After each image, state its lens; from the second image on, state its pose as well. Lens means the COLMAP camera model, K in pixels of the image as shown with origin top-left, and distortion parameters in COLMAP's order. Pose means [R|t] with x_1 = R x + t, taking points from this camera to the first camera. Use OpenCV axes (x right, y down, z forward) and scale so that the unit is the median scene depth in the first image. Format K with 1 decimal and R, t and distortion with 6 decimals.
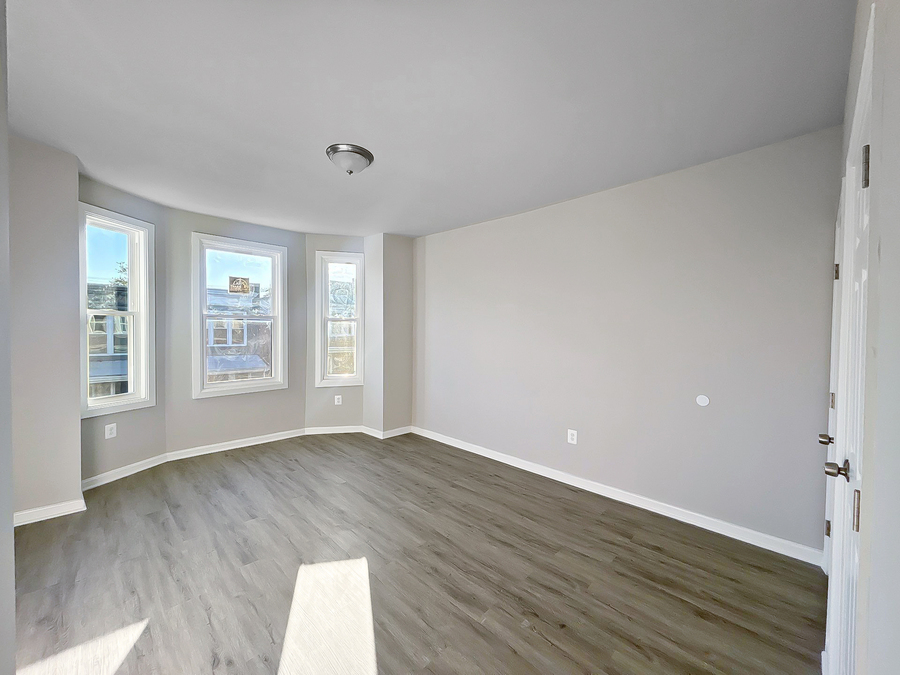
lens RADIAL K [[380.8, 0, 452.5], [0, 380.8, 340.5], [0, 0, 1]] dist [0.001083, 0.000093]
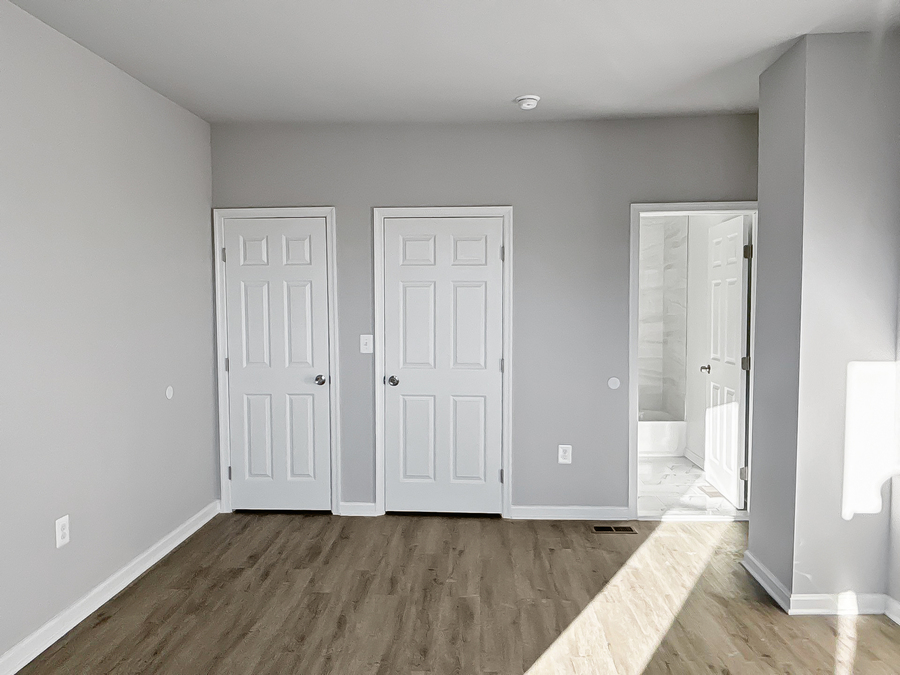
lens RADIAL K [[689.9, 0, 450.9], [0, 689.9, 337.3], [0, 0, 1]] dist [-0.006983, -0.003331]
pose [[-0.687529, -0.046106, 0.724691, -0.902100], [0.015037, 0.996864, 0.077688, -0.070230], [-0.726001, 0.064310, -0.684680, 1.739914]]
